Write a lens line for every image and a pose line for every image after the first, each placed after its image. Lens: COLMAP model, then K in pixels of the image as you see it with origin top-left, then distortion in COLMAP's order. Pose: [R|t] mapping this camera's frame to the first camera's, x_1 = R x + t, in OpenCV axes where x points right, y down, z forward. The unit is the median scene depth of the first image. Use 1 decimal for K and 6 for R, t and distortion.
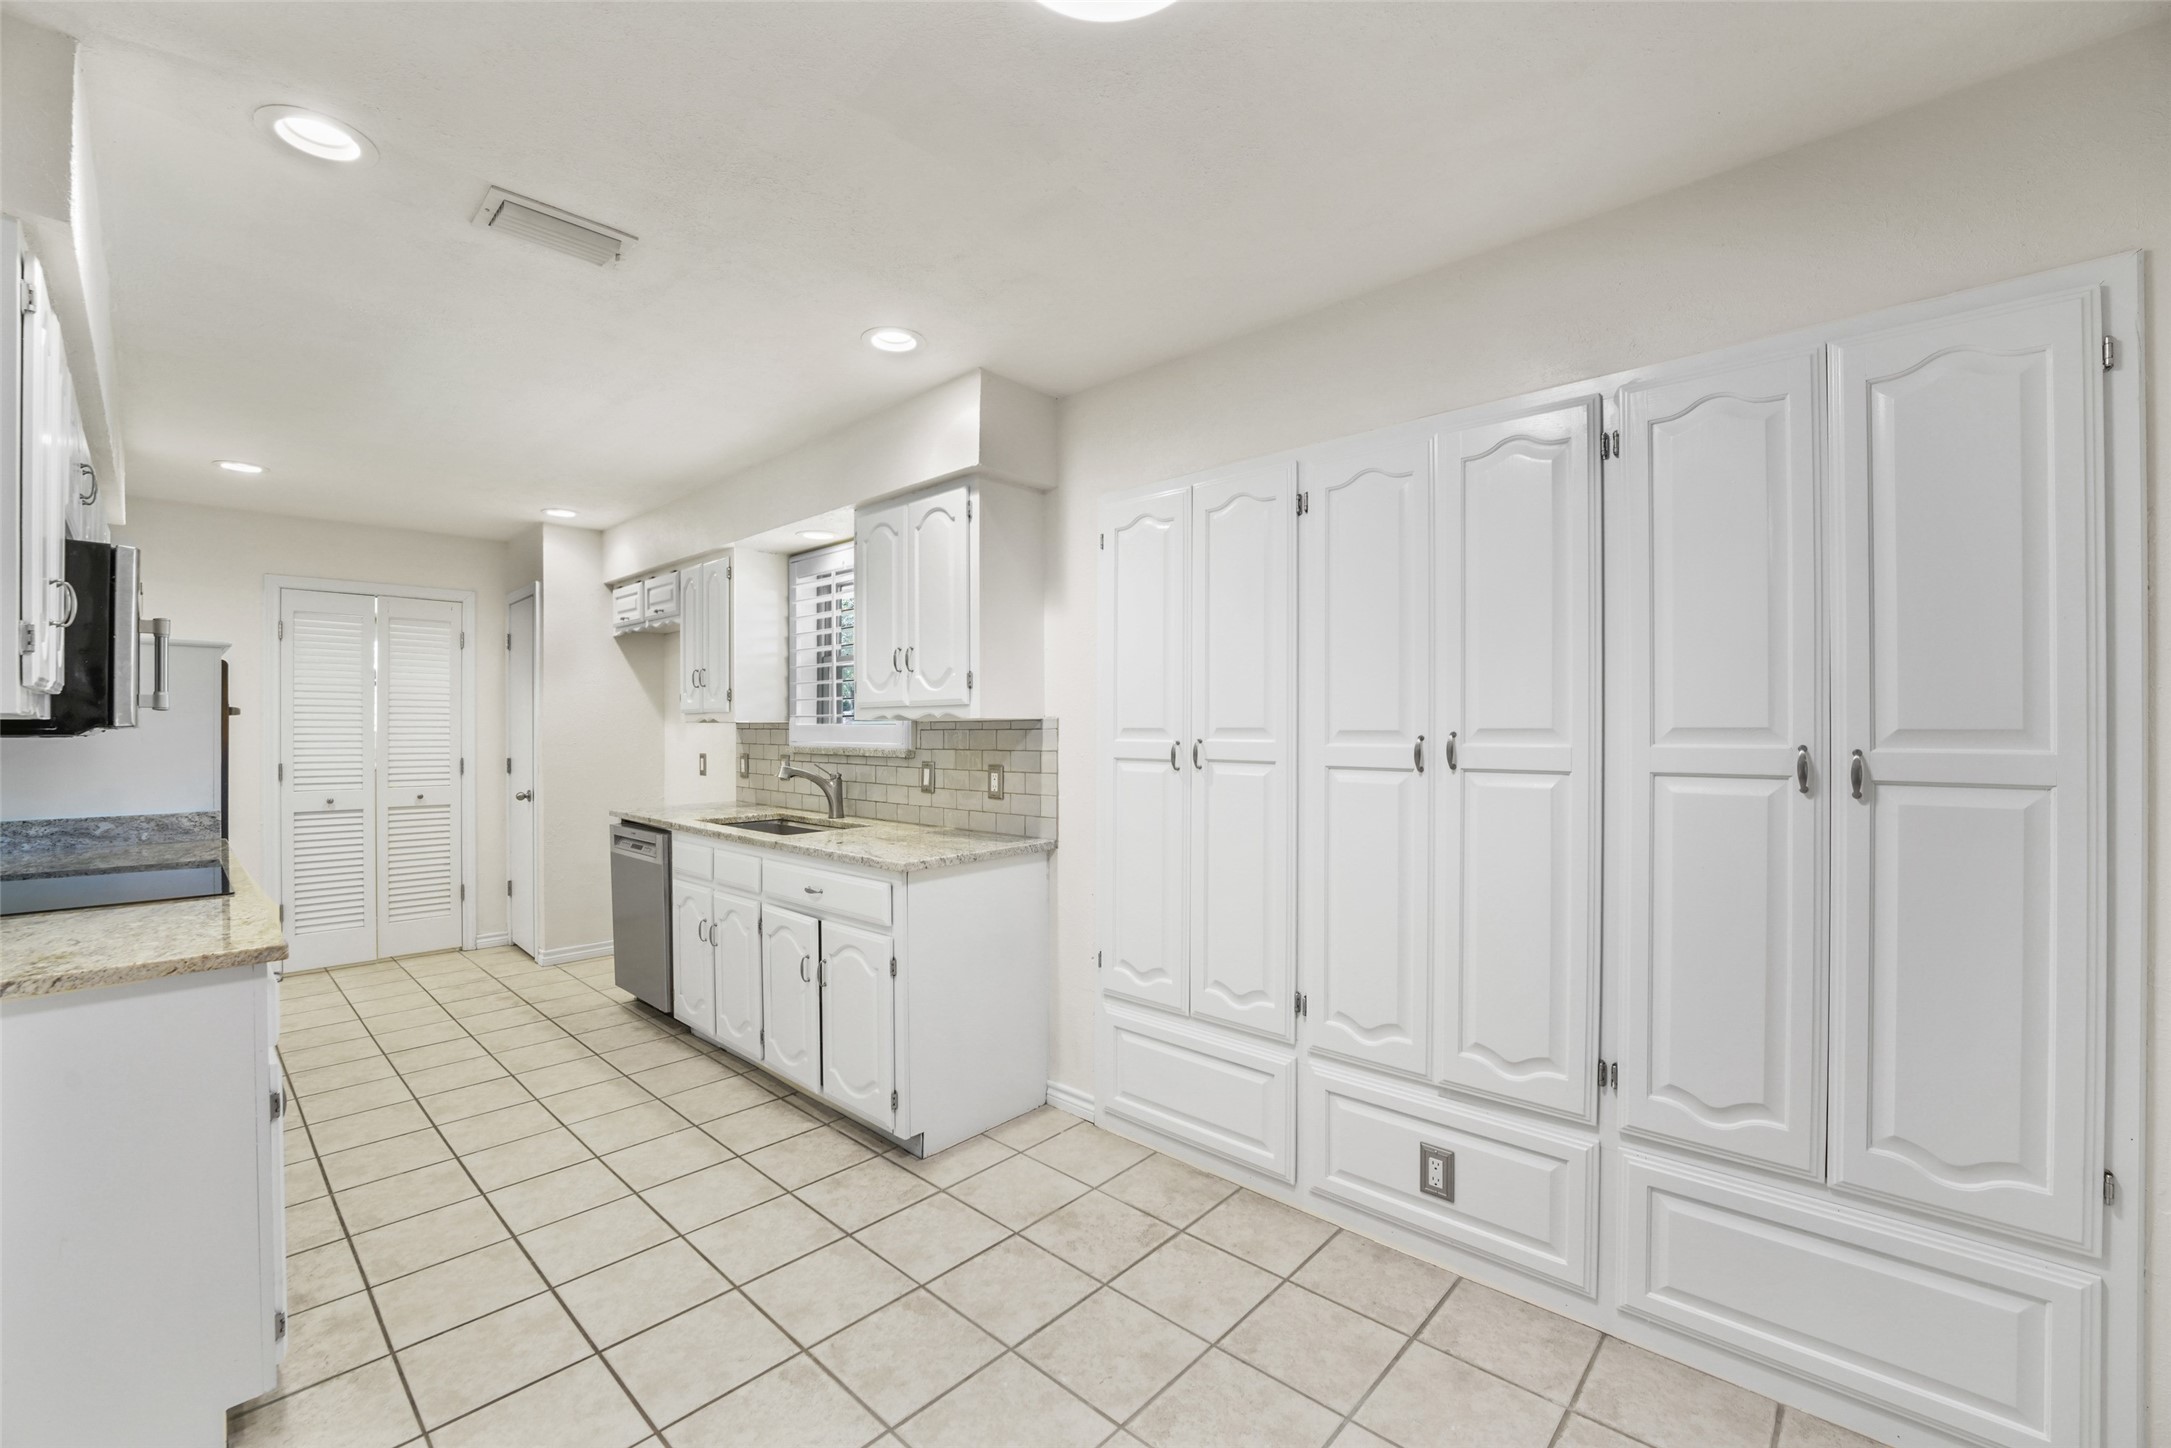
lens RADIAL K [[886.4, 0, 1062.0], [0, 886.4, 728.0], [0, 0, 1]] dist [-0.022642, 0.000692]
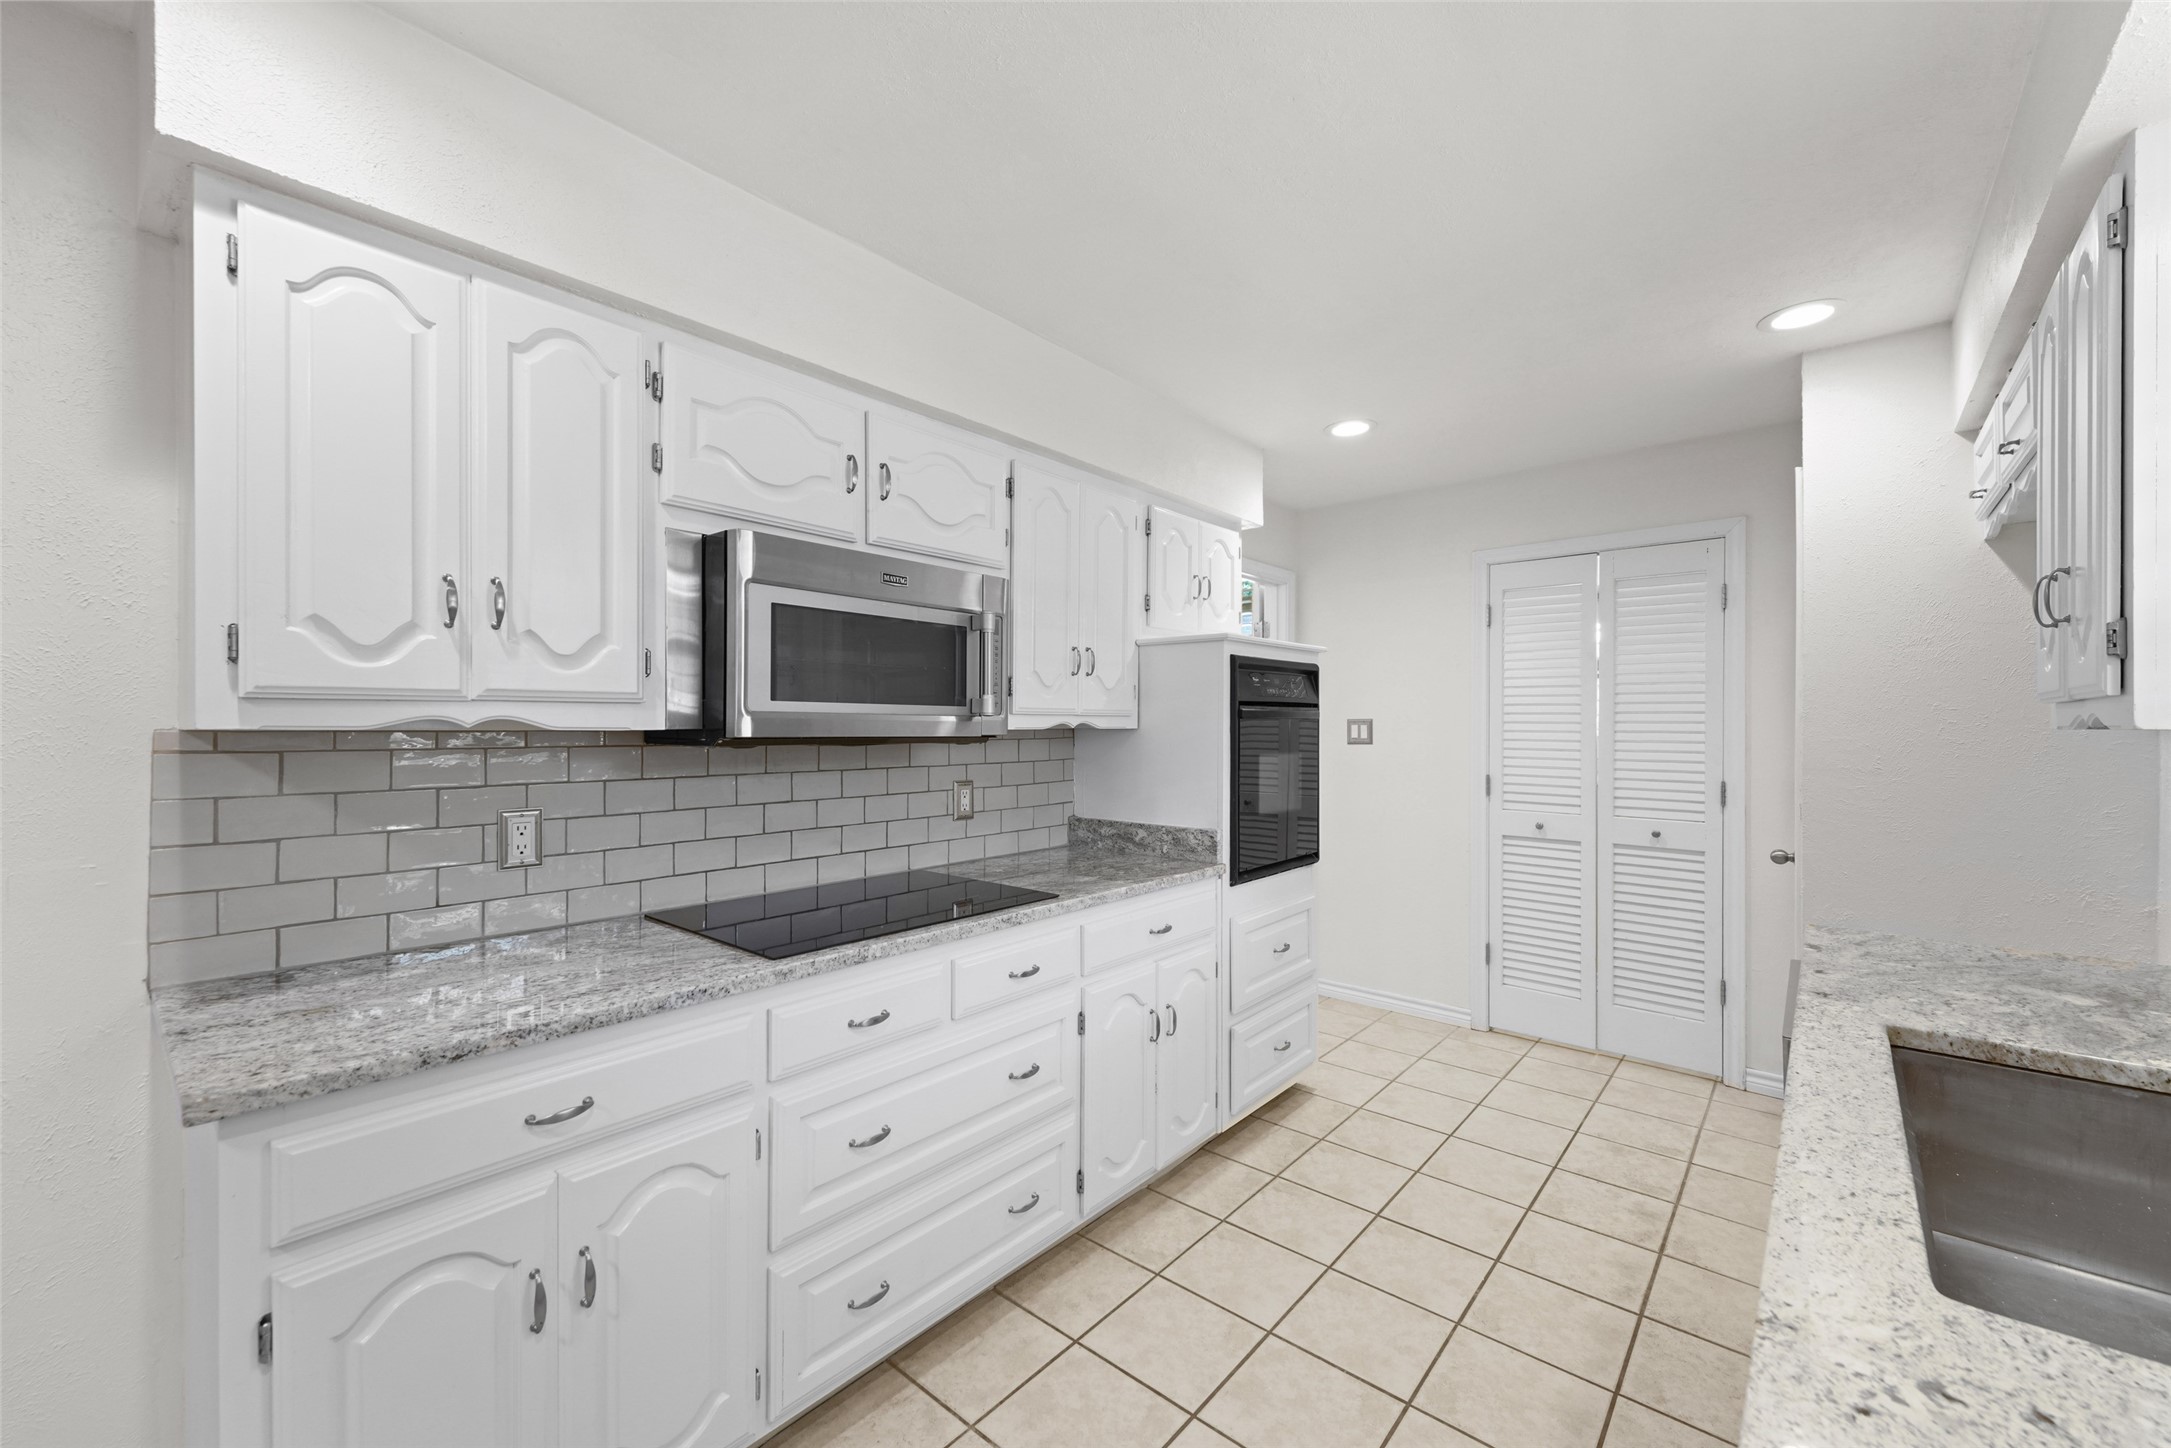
lens RADIAL K [[845.8, 0, 1085.5], [0, 845.8, 724.0], [0, 0, 1]] dist [0.000474, -0.000001]
pose [[0.035651, -0.002048, -0.999362, -0.112071], [-0.002509, 0.999995, -0.002139, -0.006556], [0.999361, 0.002584, 0.035646, 0.679653]]
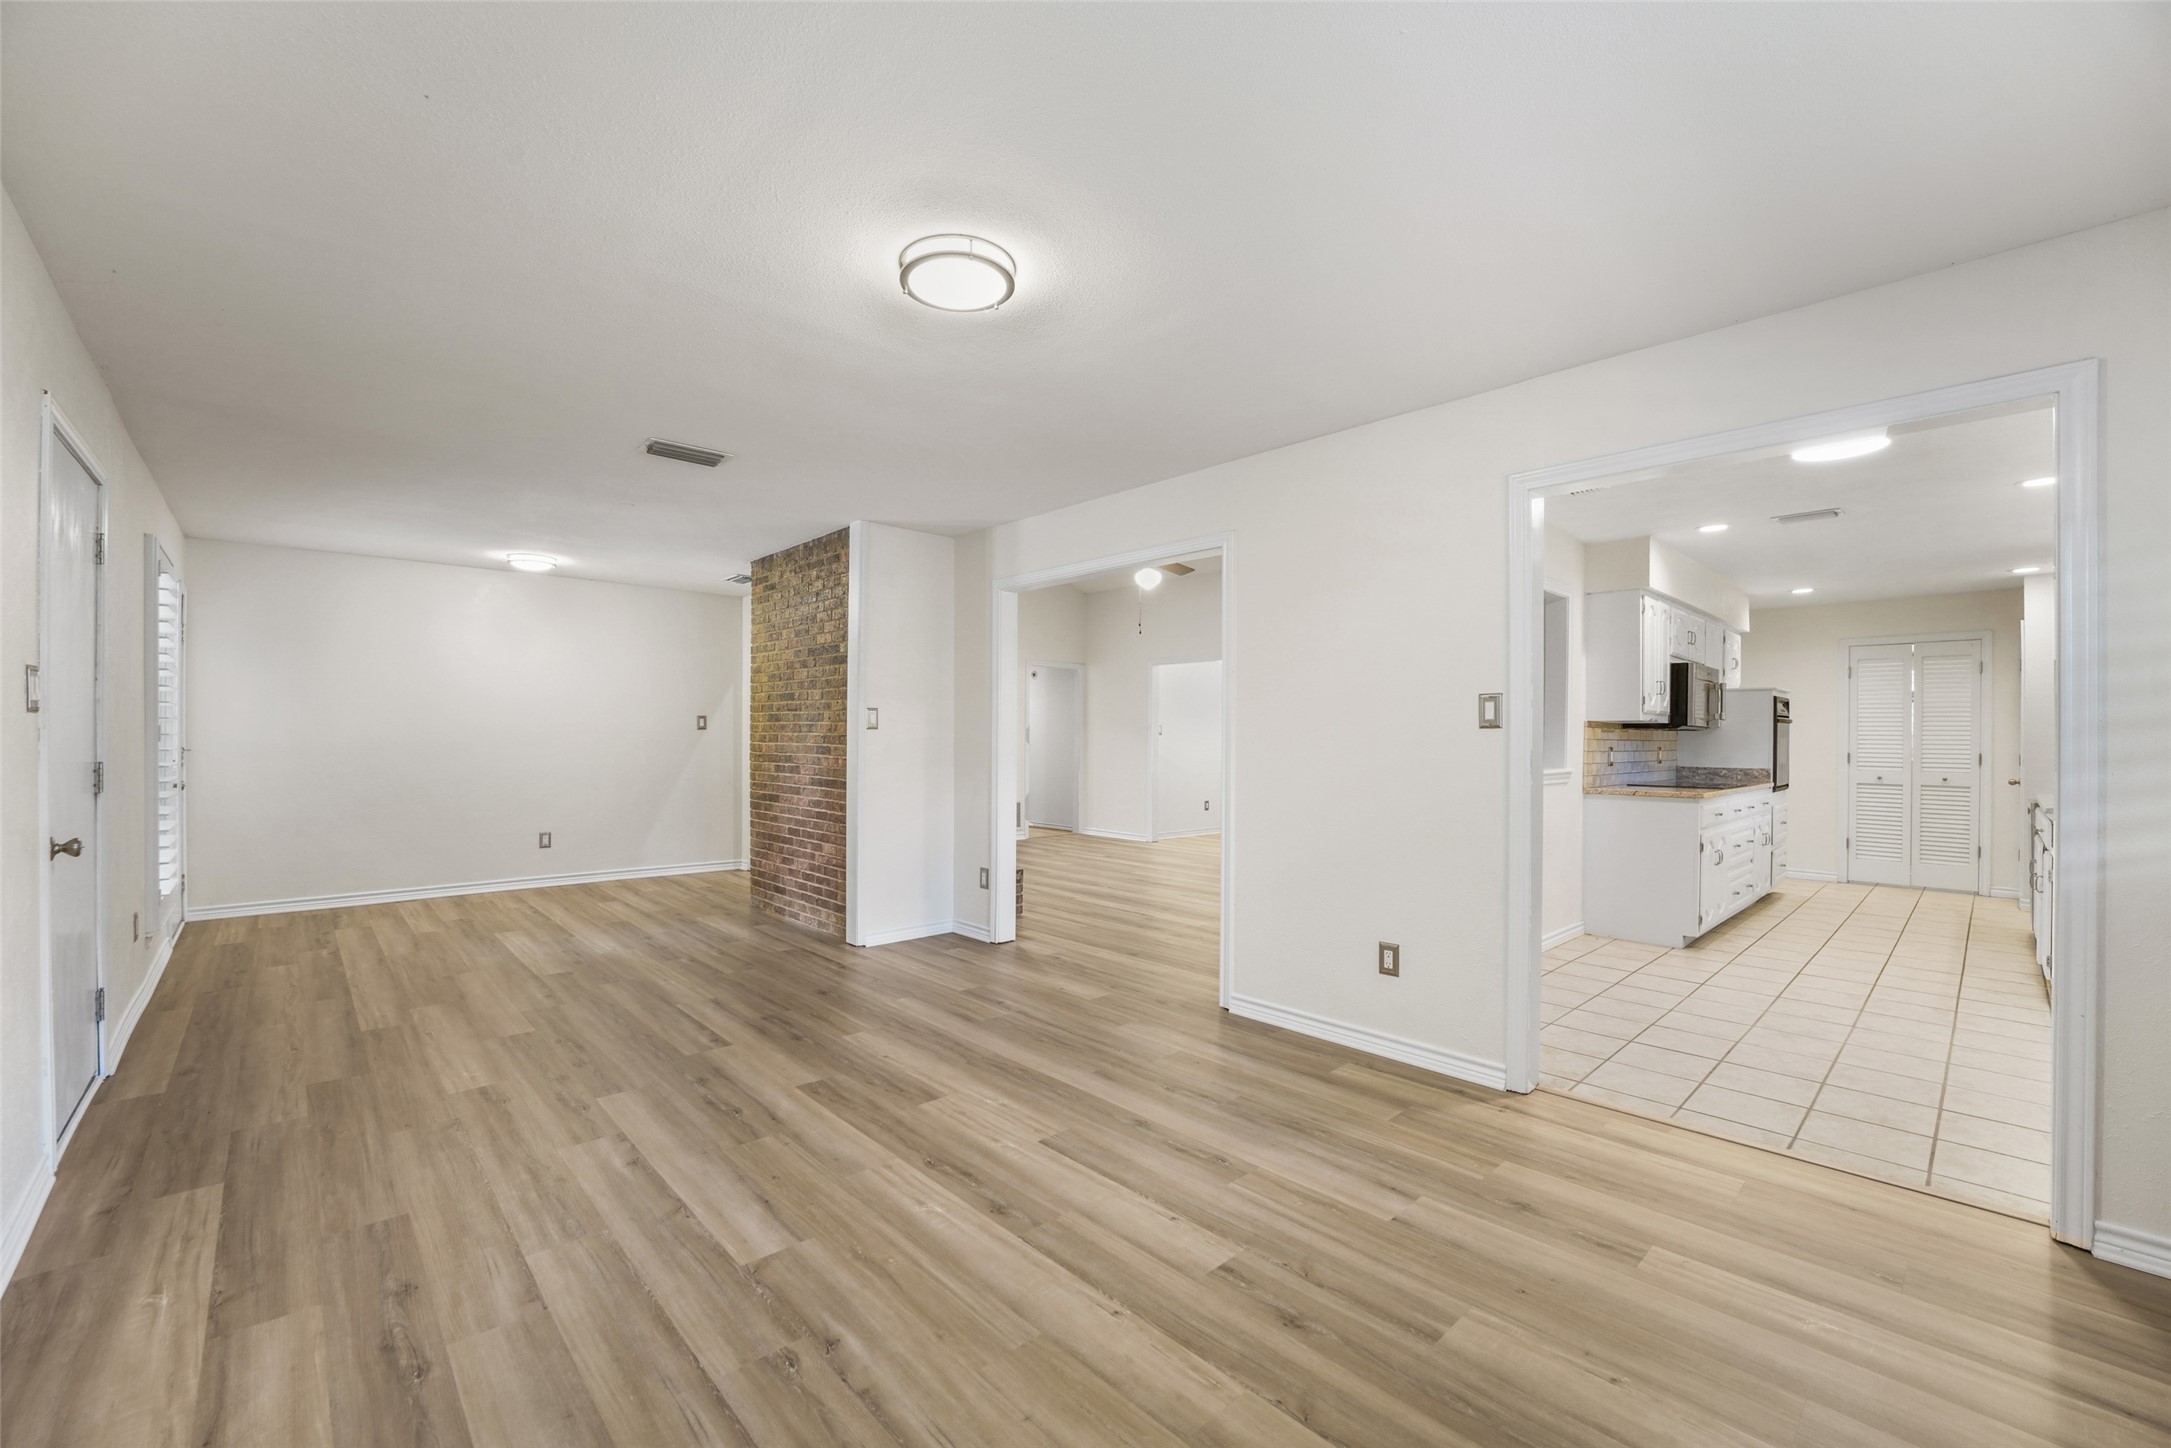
lens RADIAL K [[877.0, 0, 1074.1], [0, 877.0, 737.4], [0, 0, 1]] dist [-0.024718, 0.000365]
pose [[-0.061467, -0.001677, -0.998108, 0.963614], [-0.009352, 0.999956, -0.001104, 0.031333], [0.998065, 0.009266, -0.061480, -0.433418]]
